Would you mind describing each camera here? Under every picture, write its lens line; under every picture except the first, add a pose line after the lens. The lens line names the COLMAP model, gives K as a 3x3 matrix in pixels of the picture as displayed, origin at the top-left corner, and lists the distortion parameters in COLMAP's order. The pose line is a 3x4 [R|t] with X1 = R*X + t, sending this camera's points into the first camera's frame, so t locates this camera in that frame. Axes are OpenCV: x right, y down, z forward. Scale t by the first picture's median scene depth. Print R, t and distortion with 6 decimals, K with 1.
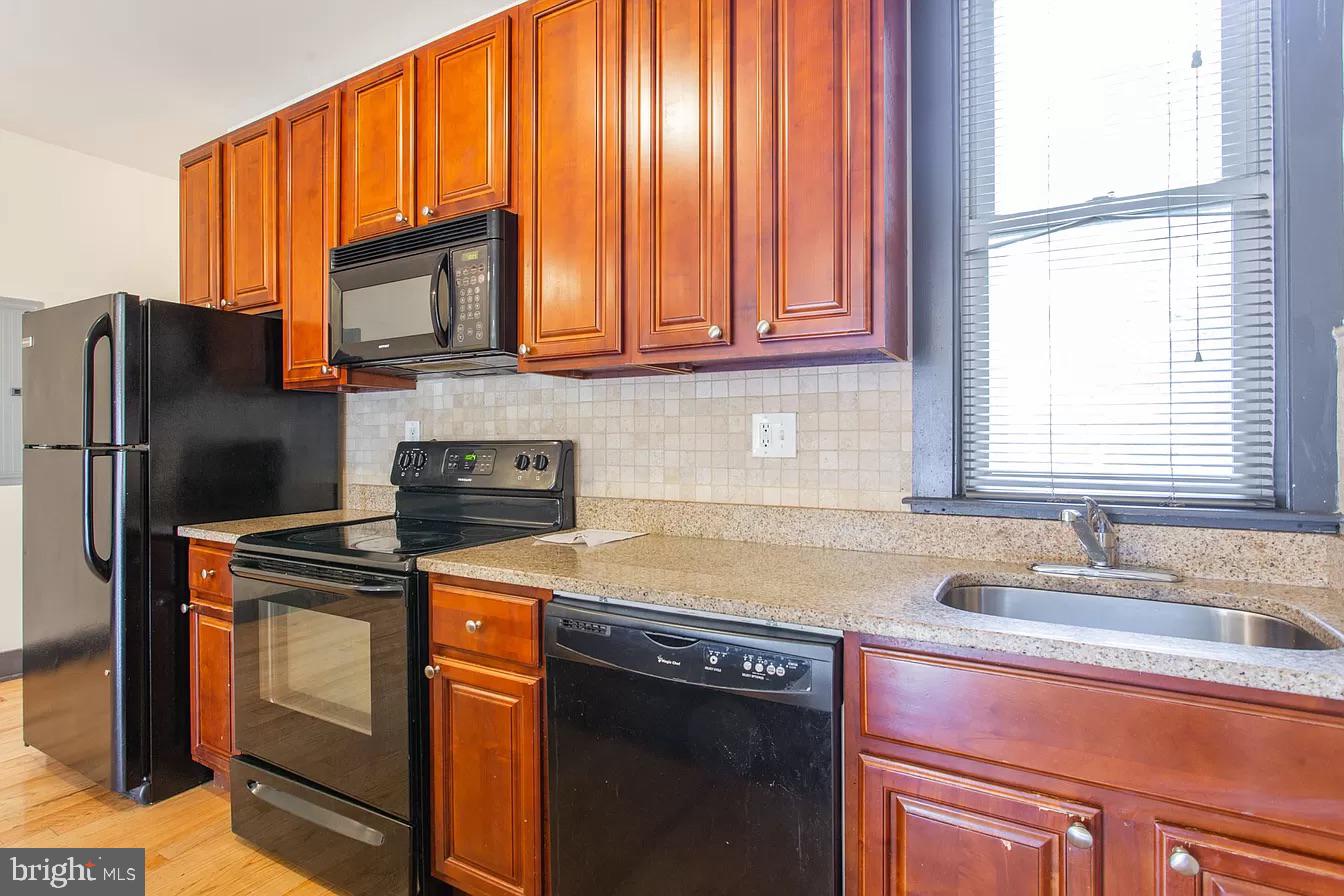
lens RADIAL K [[661.9, 0, 621.7], [0, 661.9, 446.1], [0, 0, 1]] dist [-0.009339, 0.004112]
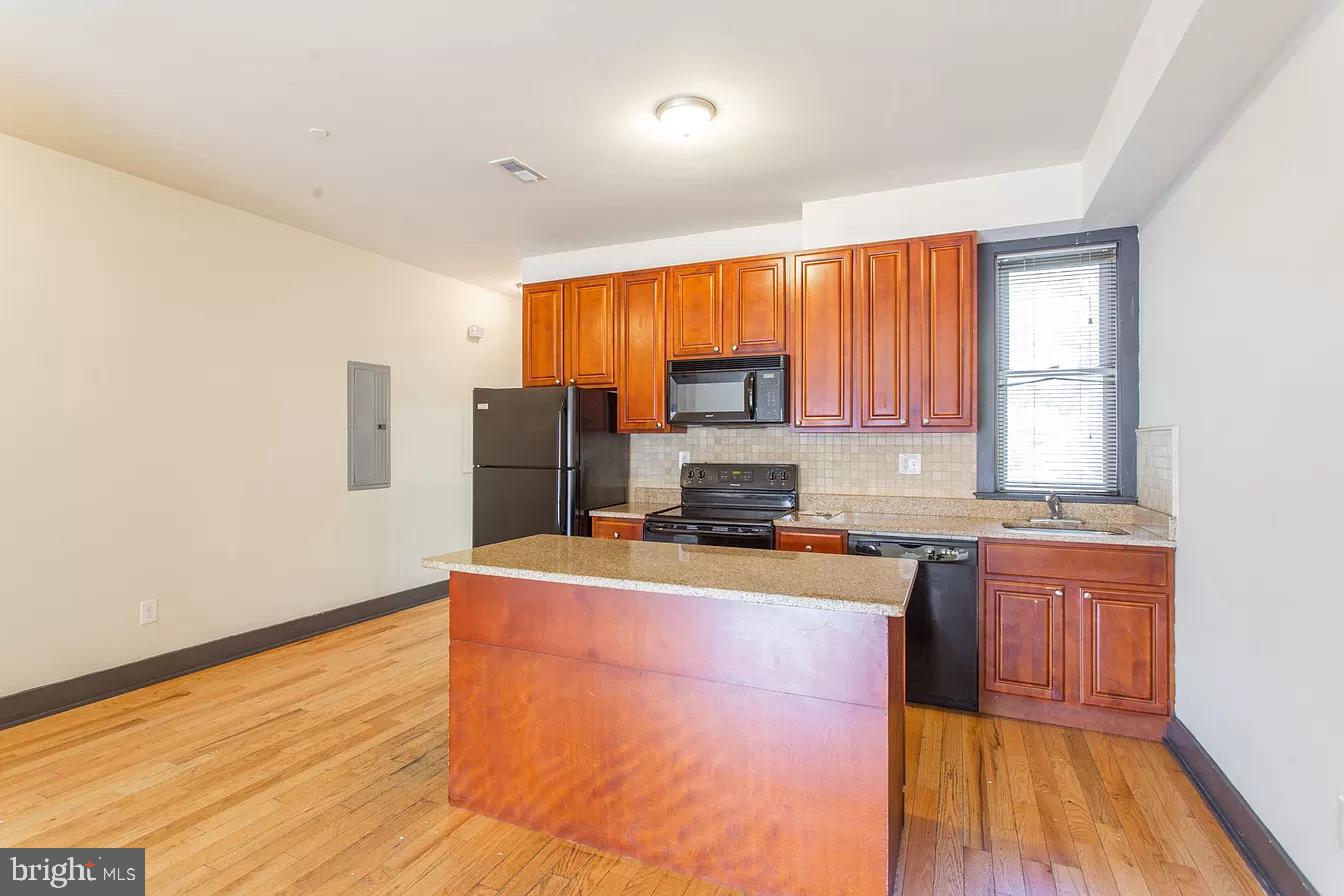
lens RADIAL K [[661.9, 0, 639.6], [0, 661.9, 446.8], [0, 0, 1]] dist [-0.009339, 0.004112]
pose [[0.992376, 0.005408, 0.123132, -0.910700], [-0.004932, 0.999979, -0.004169, -0.059134], [-0.123152, 0.003530, 0.992382, -1.024419]]
